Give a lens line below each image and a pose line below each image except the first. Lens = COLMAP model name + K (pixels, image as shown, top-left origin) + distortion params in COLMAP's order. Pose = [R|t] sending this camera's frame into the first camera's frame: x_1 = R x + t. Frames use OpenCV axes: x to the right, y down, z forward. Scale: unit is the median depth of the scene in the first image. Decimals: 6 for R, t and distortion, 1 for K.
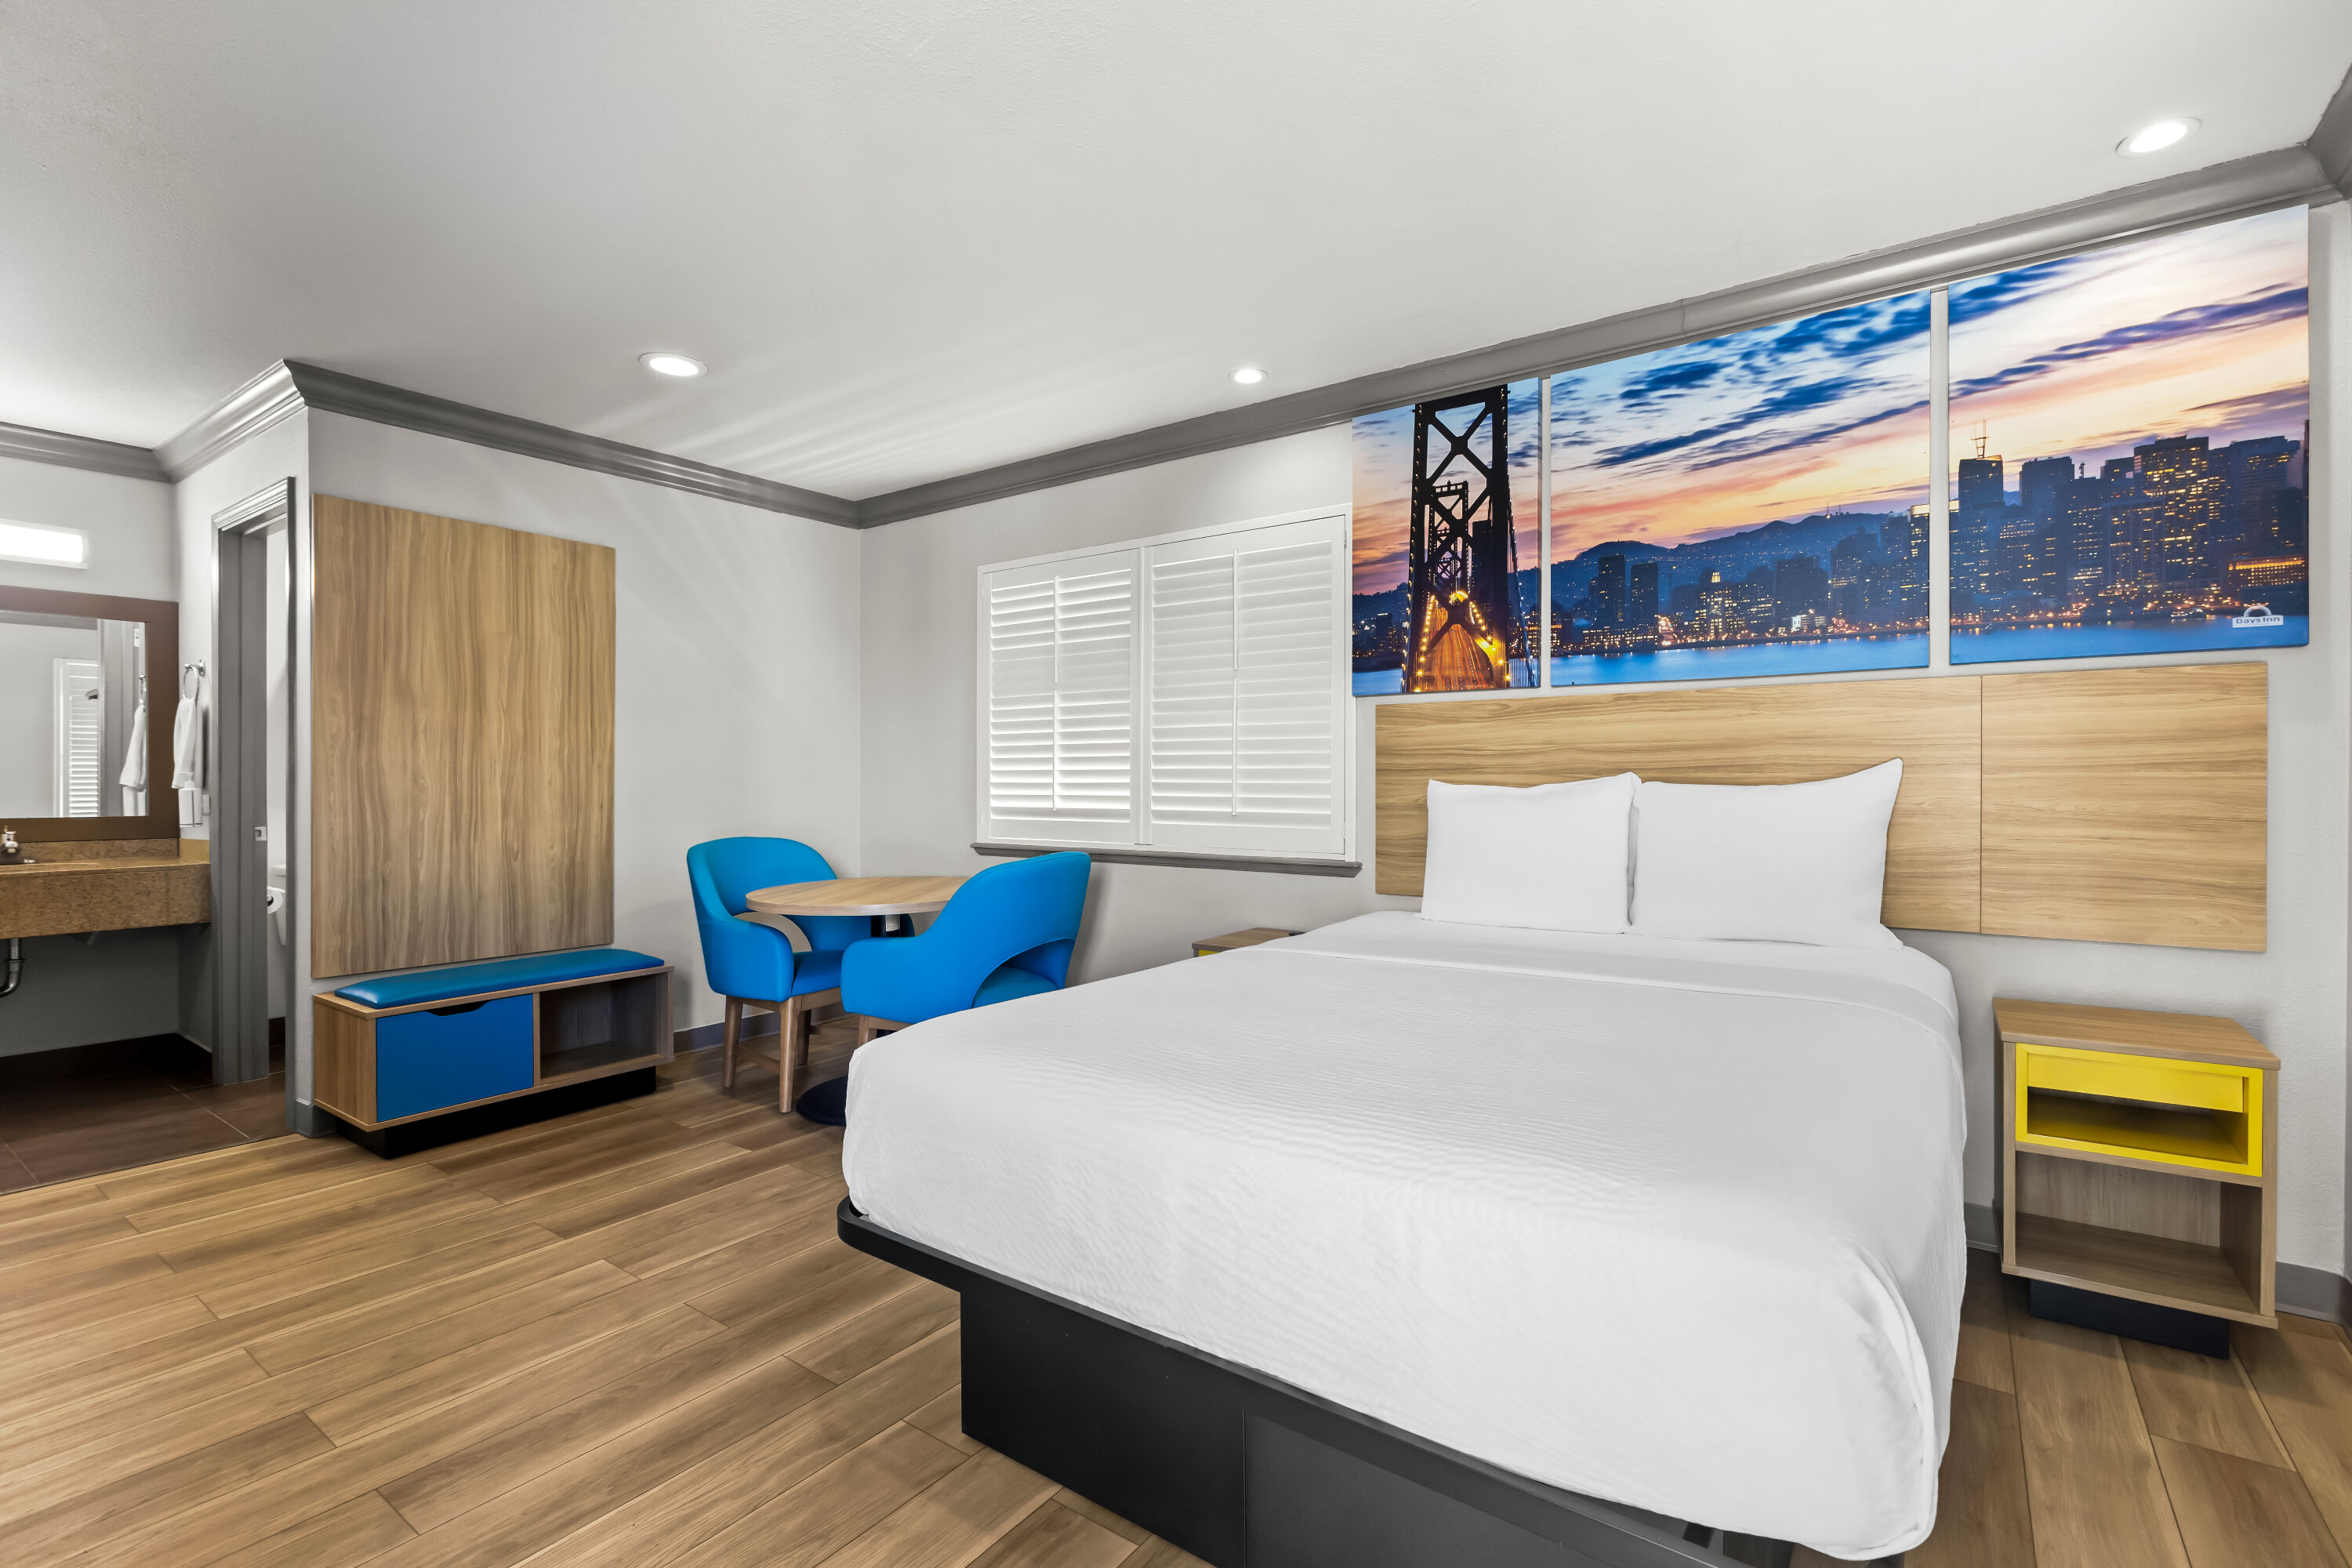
lens RADIAL K [[1048.8, 0, 1189.6], [0, 1048.8, 782.2], [0, 0, 1]] dist [0.003376, -0.001401]
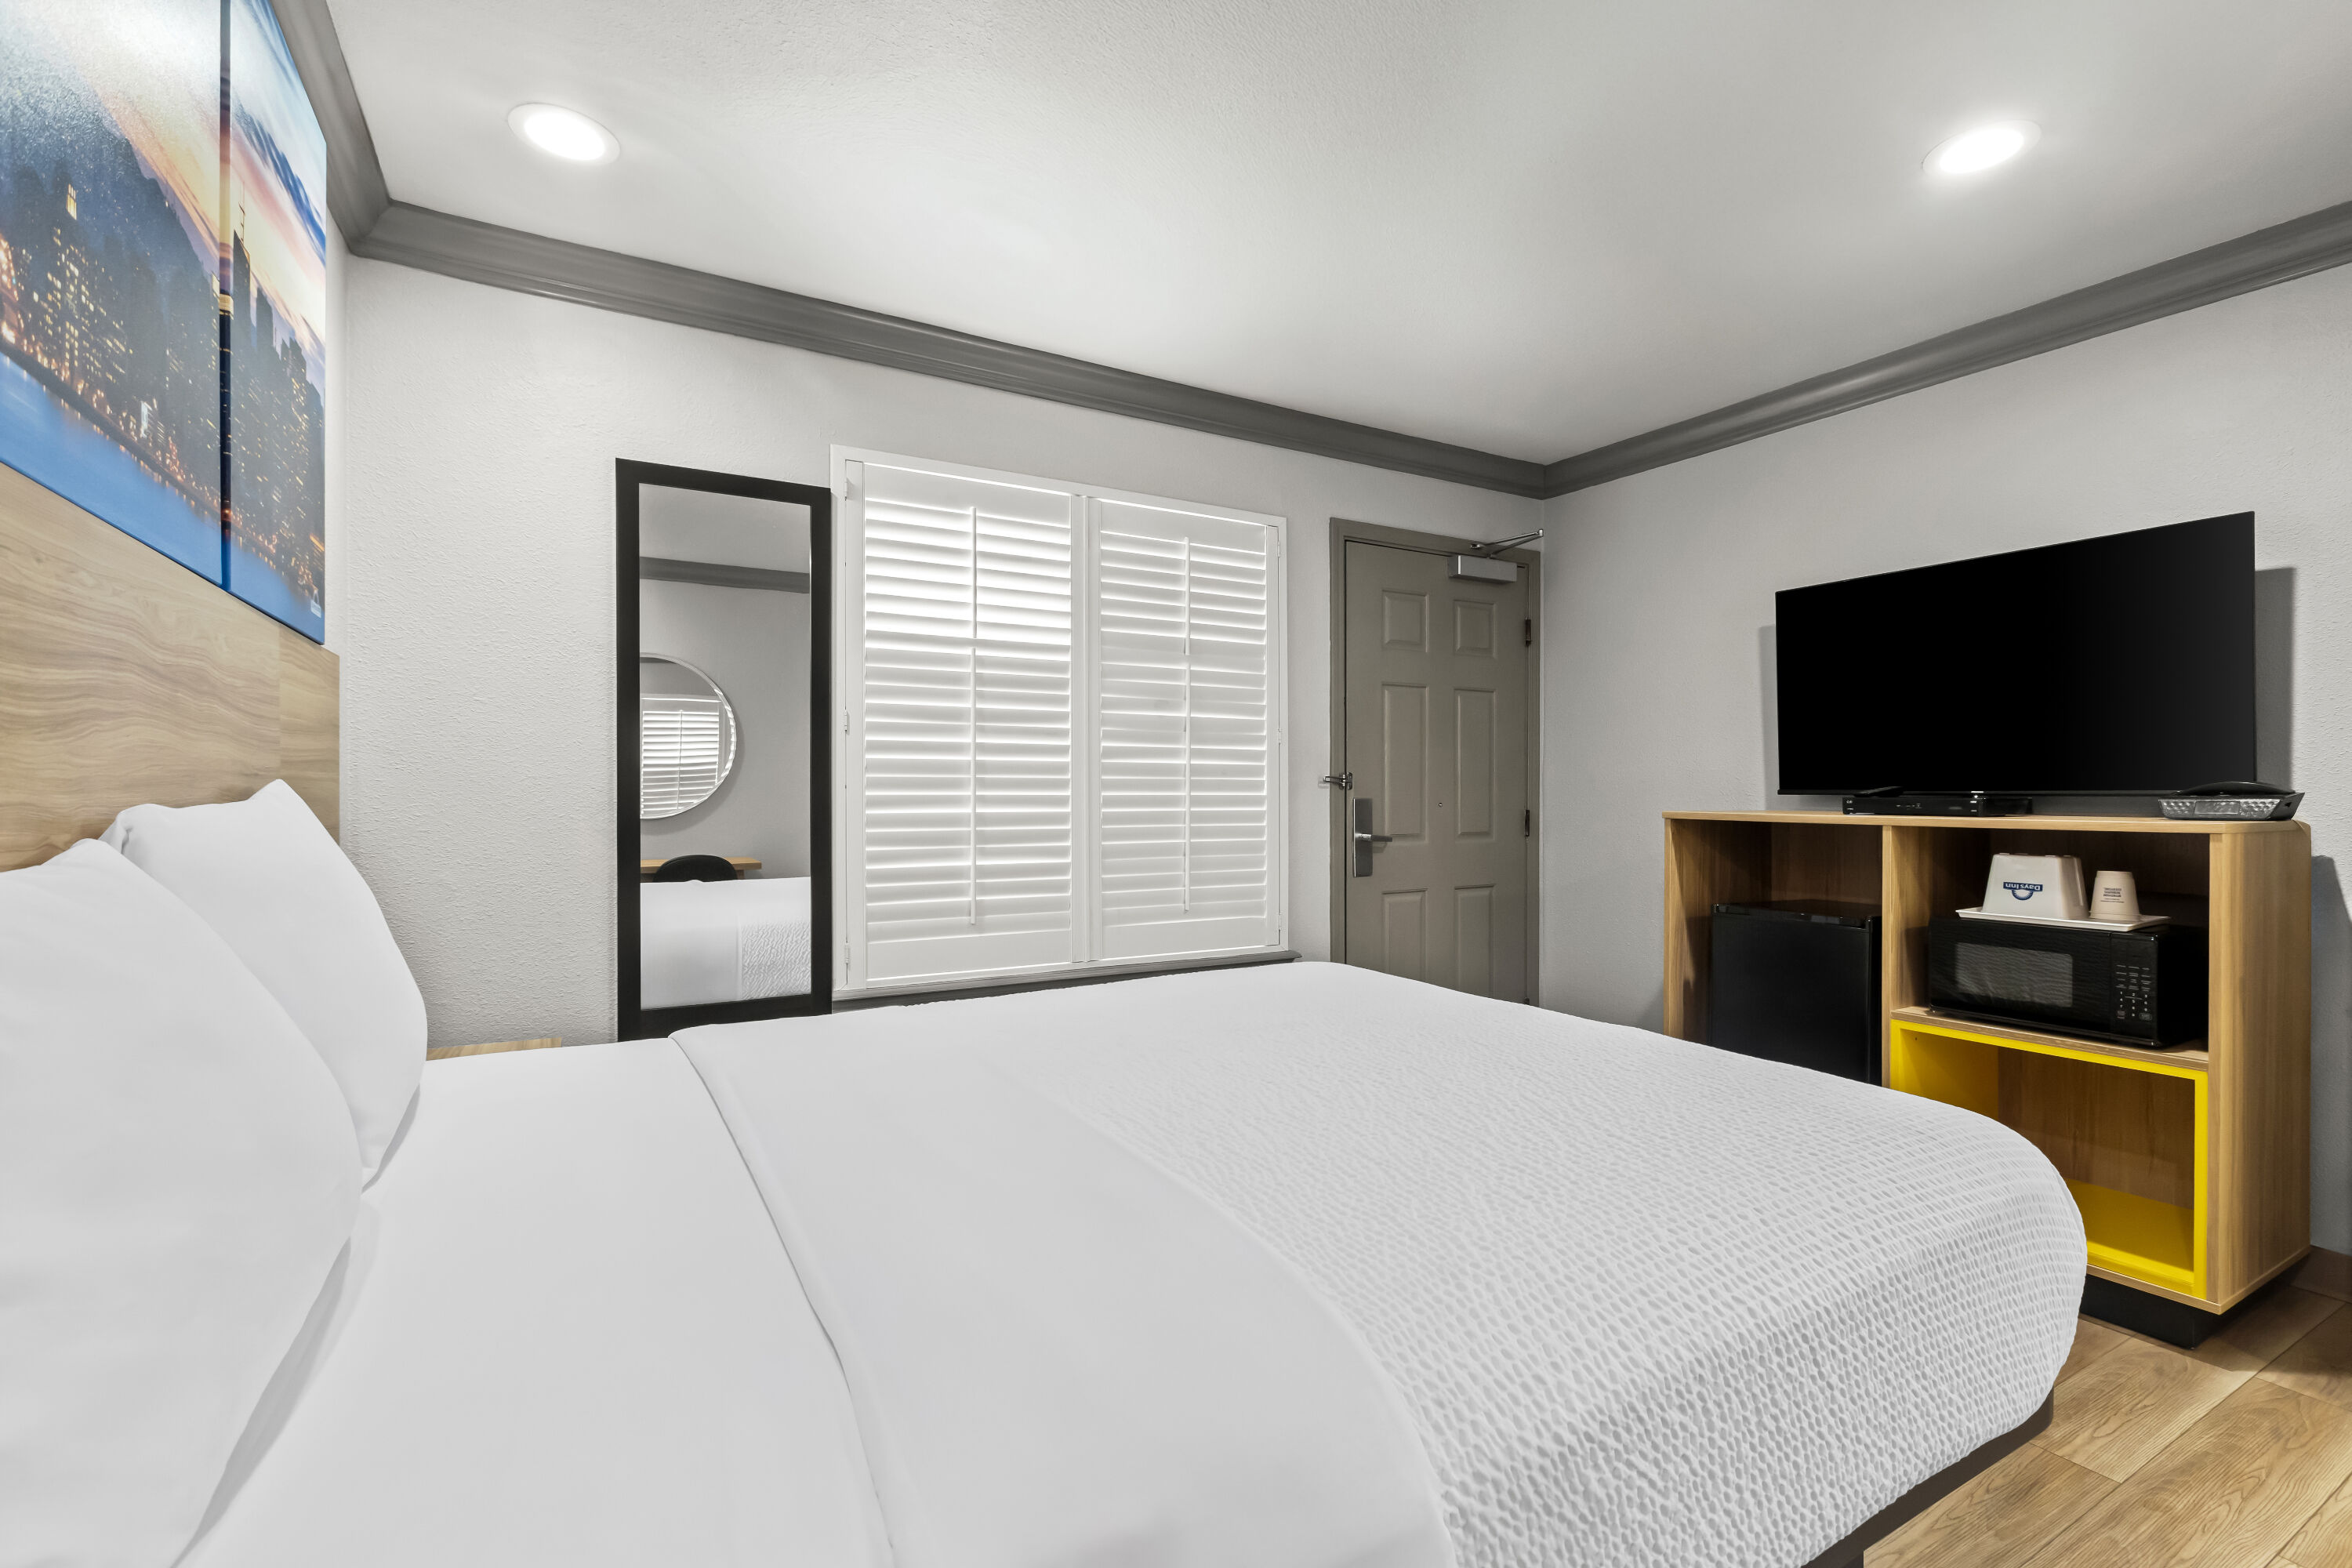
lens RADIAL K [[1048.8, 0, 1184.7], [0, 1048.8, 768.6], [0, 0, 1]] dist [0.003376, -0.001401]
pose [[-0.913779, -0.000797, 0.406212, 0.045508], [-0.010059, 0.999736, -0.020666, -0.014105], [-0.406088, -0.022970, -0.913545, 1.125079]]
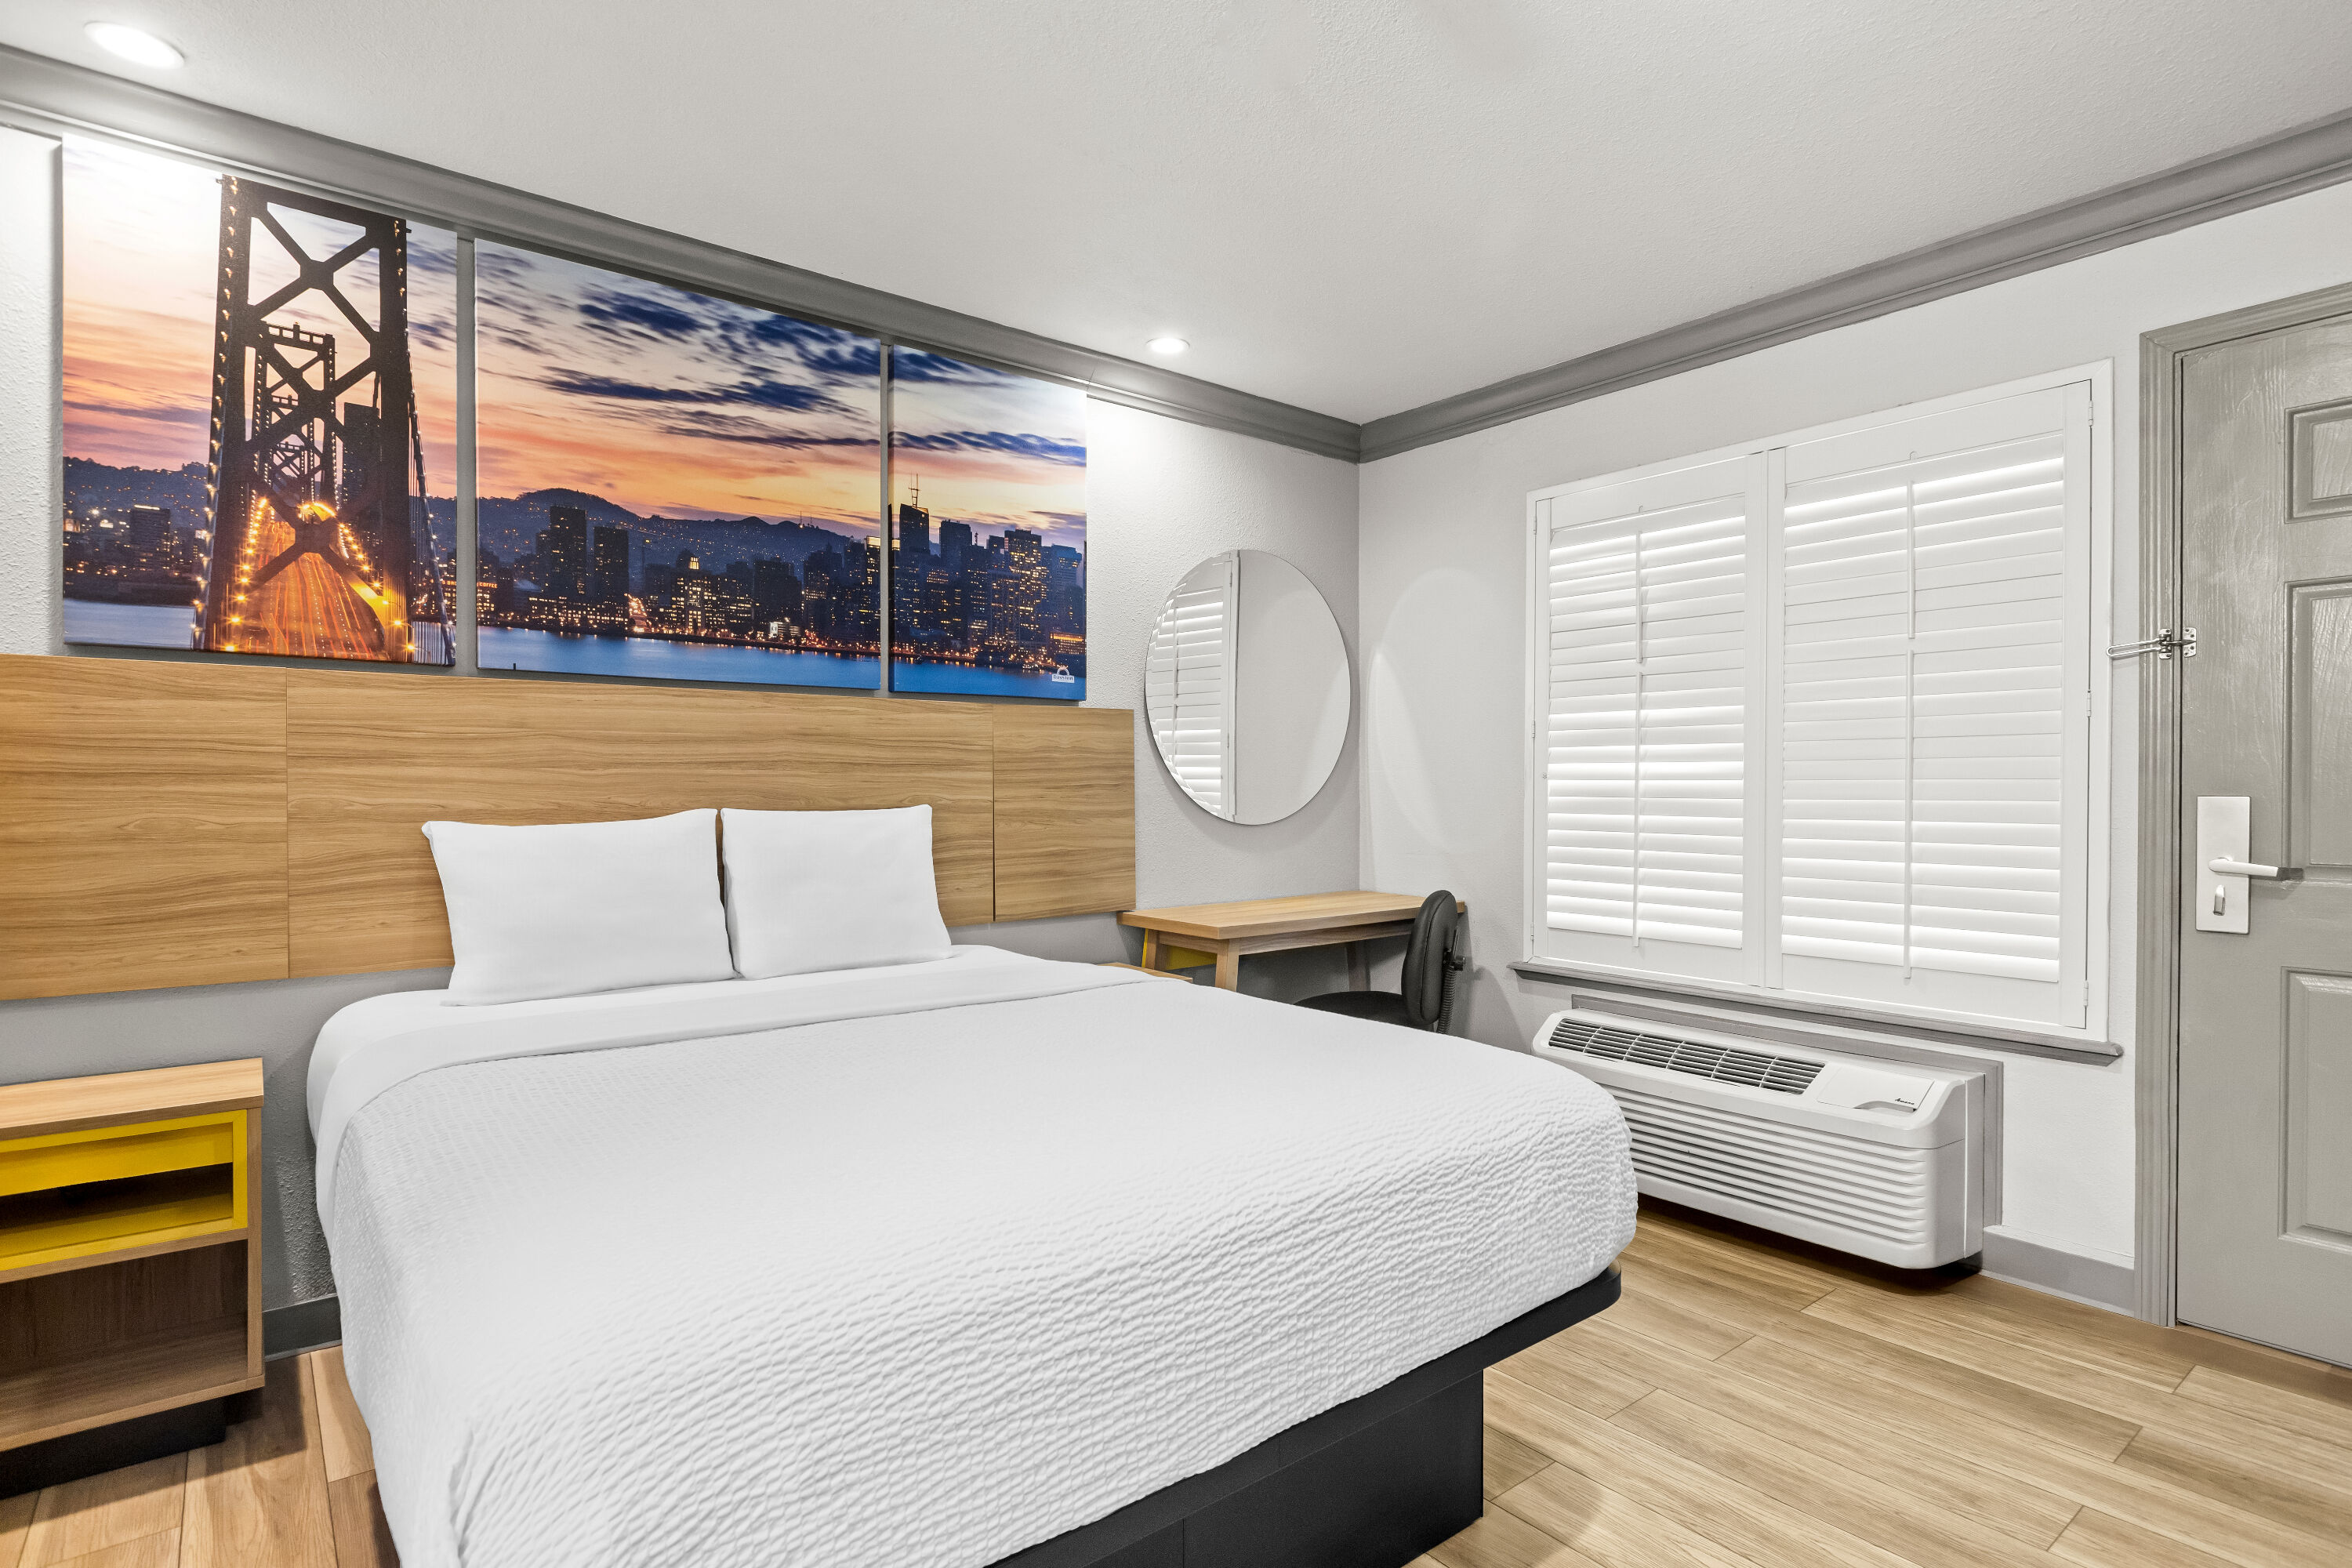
lens RADIAL K [[1218.8, 0, 1190.0], [0, 1218.8, 785.2], [0, 0, 1]] dist [0.025404, -0.006713]
pose [[0.266138, -0.004327, 0.963925, -0.370083], [-0.004891, 0.999971, 0.005839, -0.017098], [-0.963923, -0.006268, 0.266109, 0.314612]]
